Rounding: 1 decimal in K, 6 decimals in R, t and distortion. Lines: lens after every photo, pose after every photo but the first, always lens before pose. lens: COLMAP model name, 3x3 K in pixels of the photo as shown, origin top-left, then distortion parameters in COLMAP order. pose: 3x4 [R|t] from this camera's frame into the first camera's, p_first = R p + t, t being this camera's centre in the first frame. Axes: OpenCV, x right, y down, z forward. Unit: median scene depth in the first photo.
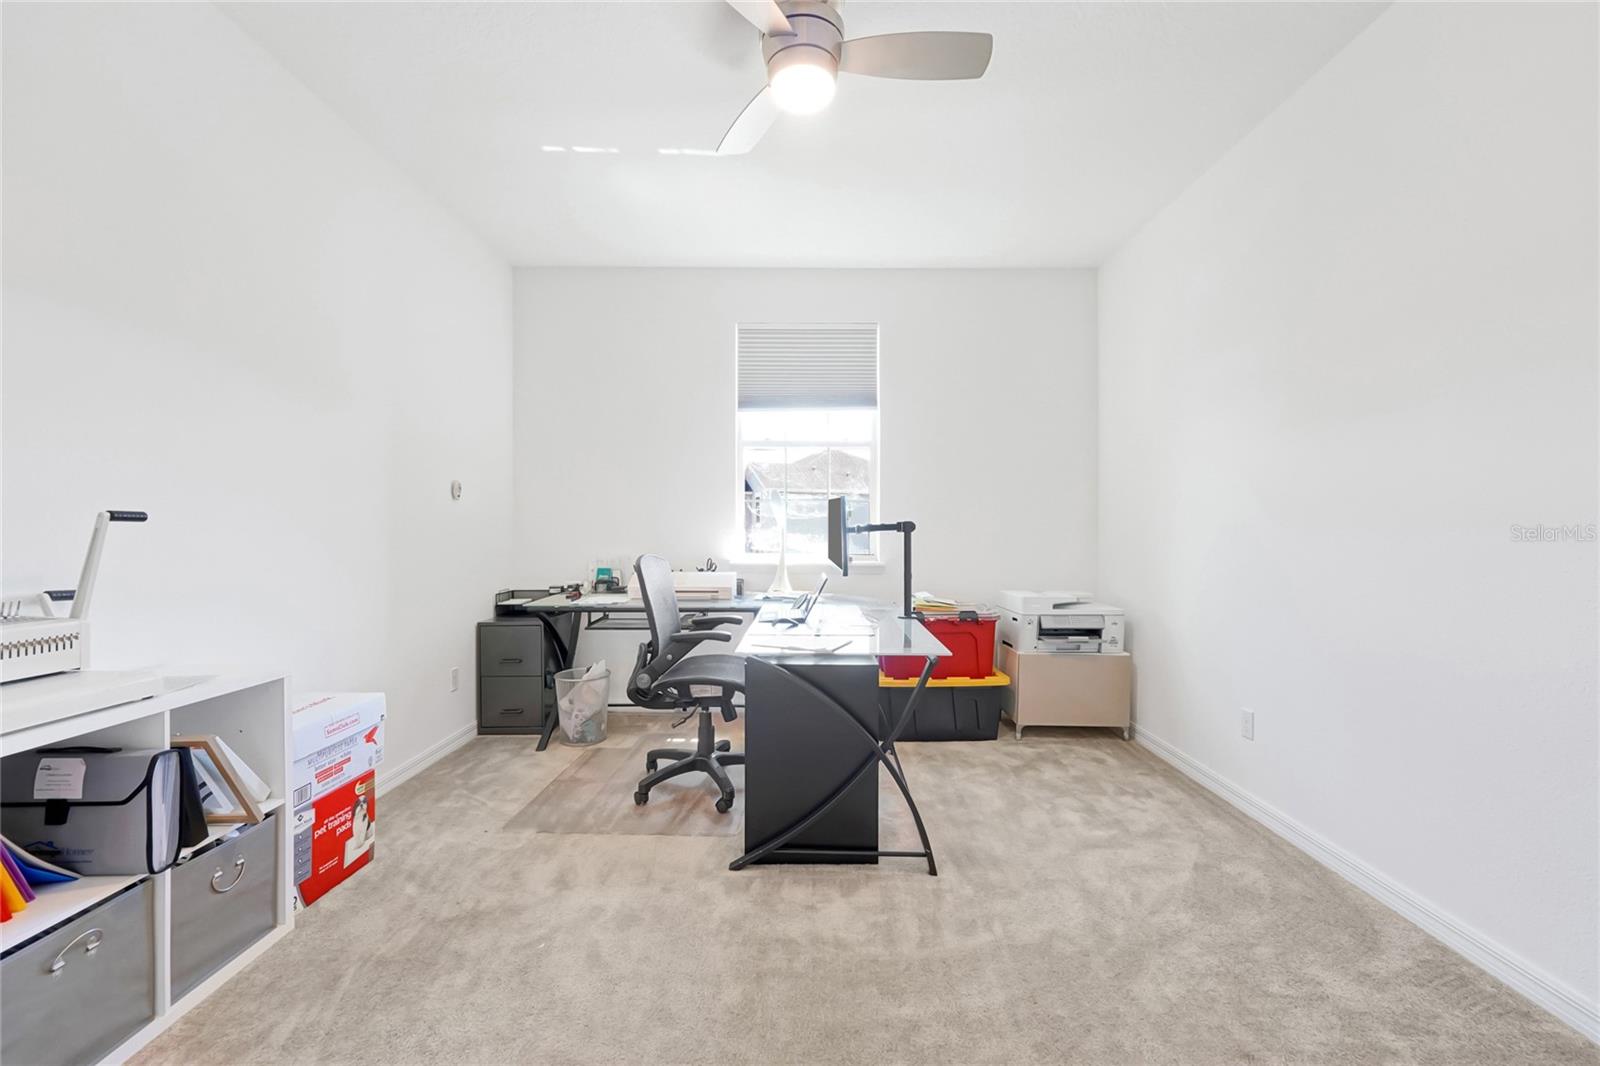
lens RADIAL K [[674.8, 0, 800.0], [0, 674.8, 533.0], [0, 0, 1]] dist [0.002284, 0.000754]
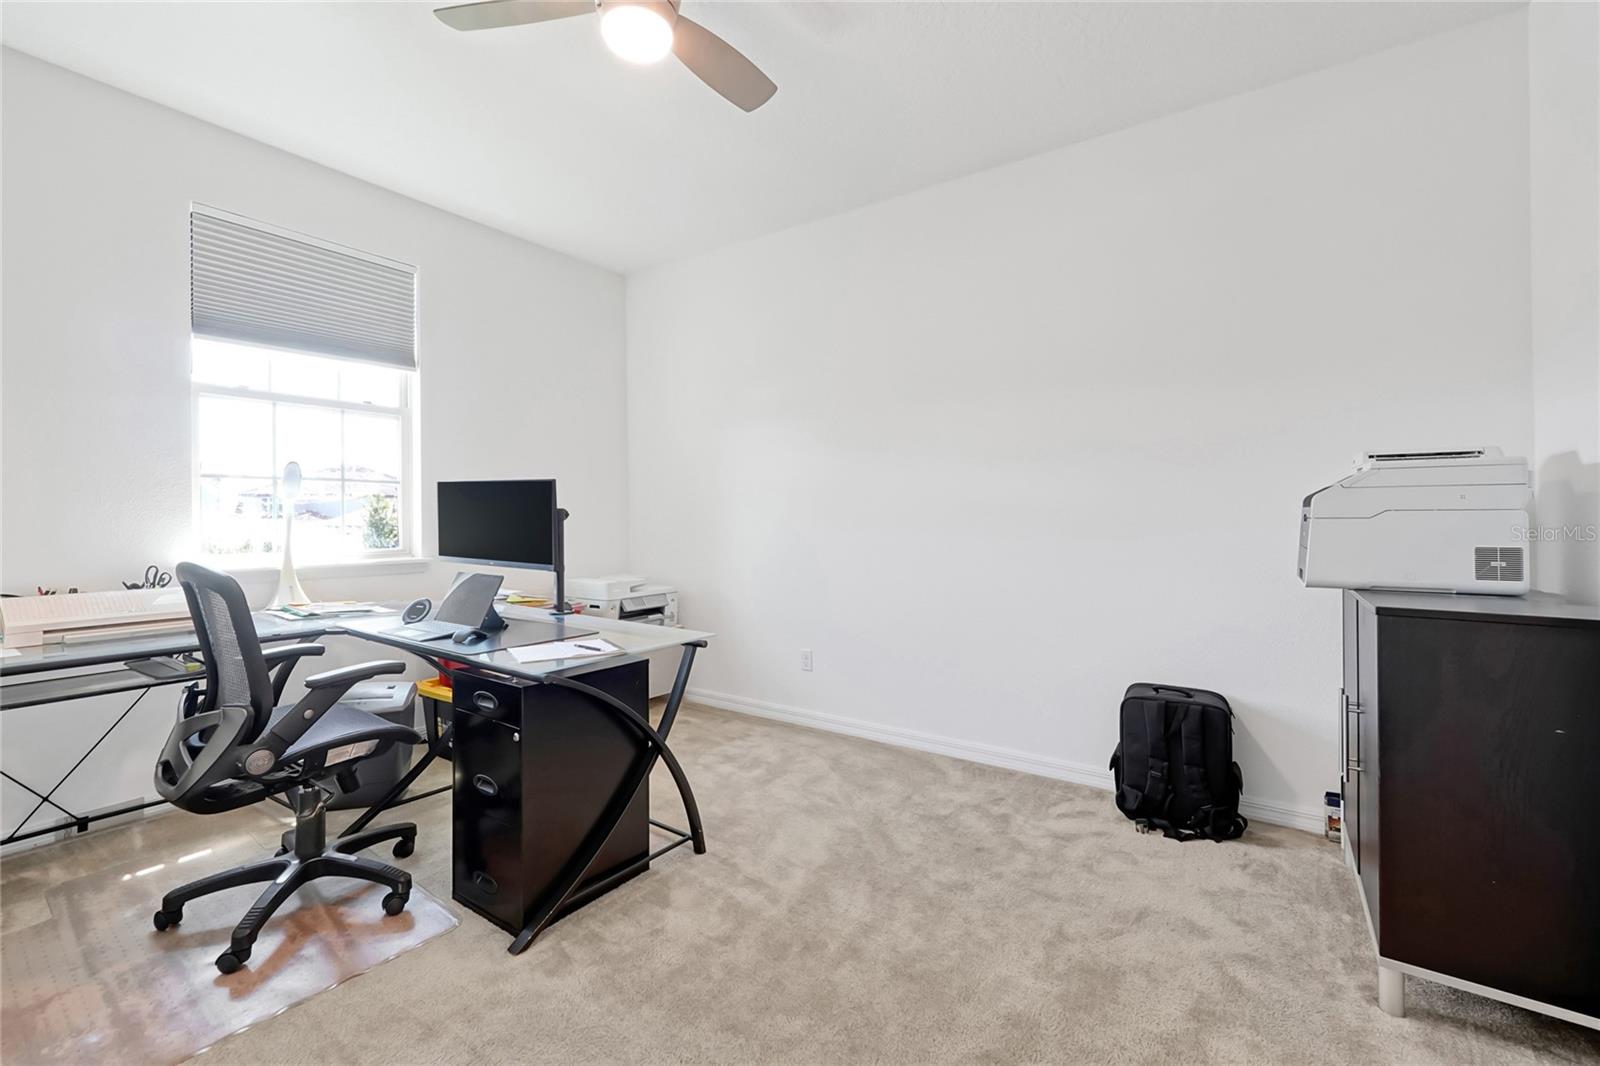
lens RADIAL K [[690.7, 0, 799.7], [0, 690.7, 510.4], [0, 0, 1]] dist [-0.001096, 0.000281]
pose [[0.562693, 0.003947, 0.826656, -0.540631], [0.009433, 0.999893, -0.011195, -0.001486], [-0.826612, 0.014097, 0.562596, 0.256239]]
